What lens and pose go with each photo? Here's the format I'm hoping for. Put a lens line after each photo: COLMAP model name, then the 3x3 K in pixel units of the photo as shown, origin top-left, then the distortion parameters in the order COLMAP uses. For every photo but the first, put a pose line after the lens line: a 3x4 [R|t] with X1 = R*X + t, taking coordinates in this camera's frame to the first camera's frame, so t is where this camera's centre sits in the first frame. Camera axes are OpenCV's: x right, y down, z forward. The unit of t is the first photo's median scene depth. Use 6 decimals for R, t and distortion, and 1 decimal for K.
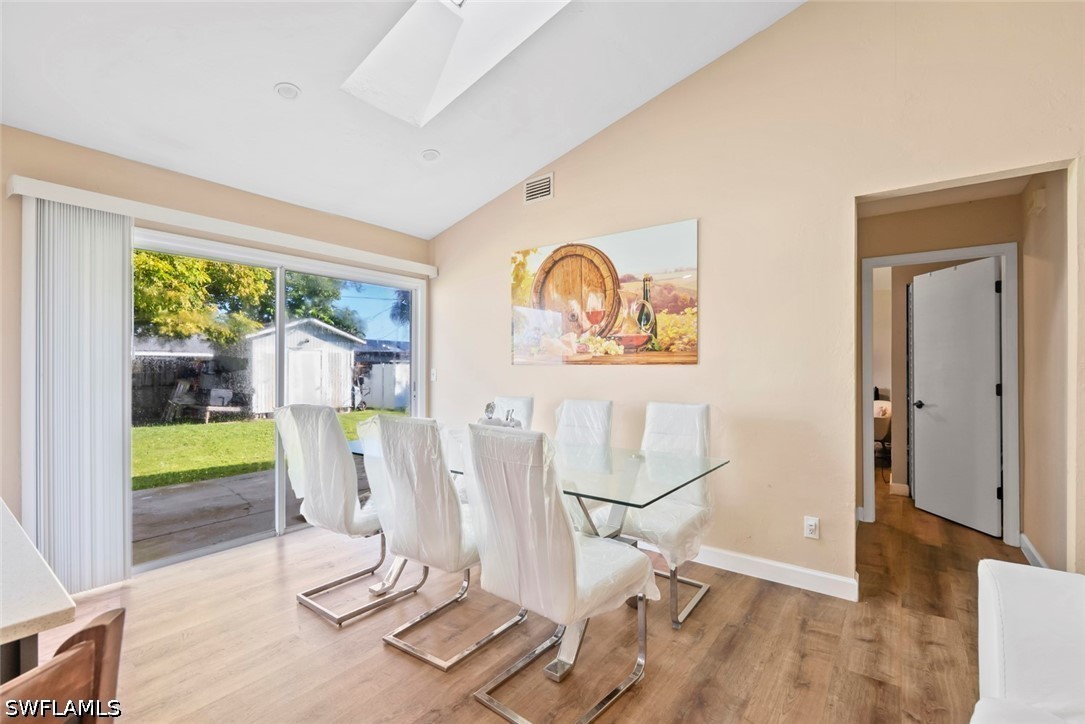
lens RADIAL K [[478.9, 0, 545.1], [0, 478.9, 367.4], [0, 0, 1]] dist [-0.004586, 0.001146]
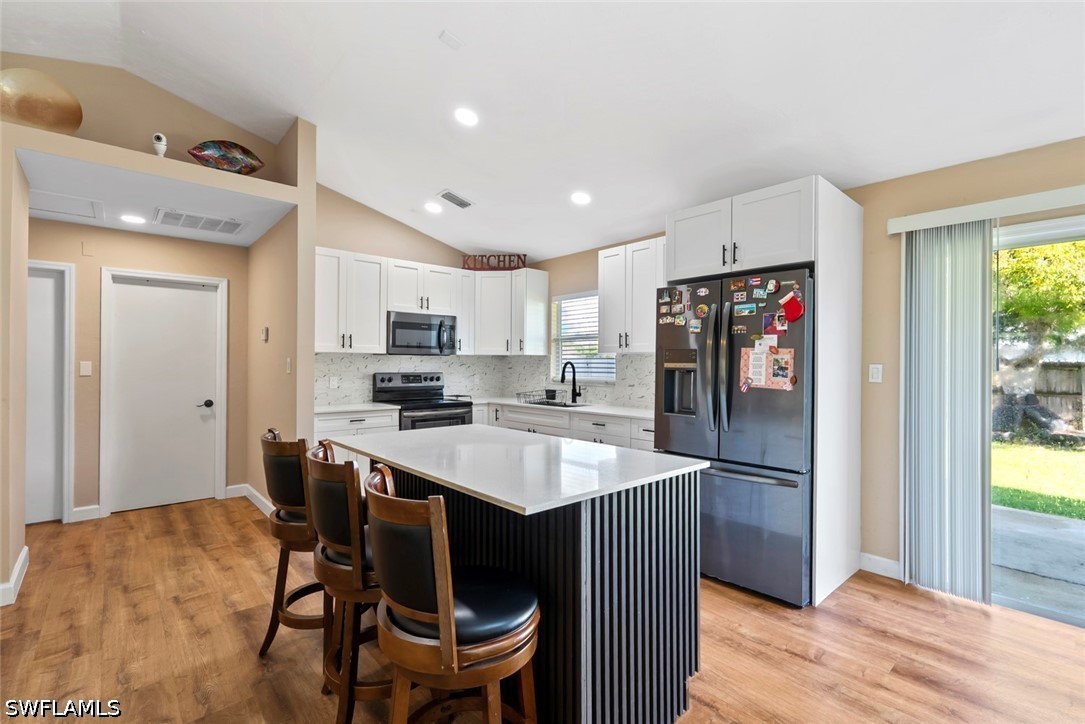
lens RADIAL K [[478.9, 0, 540.2], [0, 478.9, 366.9], [0, 0, 1]] dist [-0.004586, 0.001146]
pose [[-0.205024, 0.007593, -0.978727, 0.183669], [-0.007286, 0.999930, 0.009284, -0.023079], [0.978730, 0.009034, -0.204954, 0.268669]]
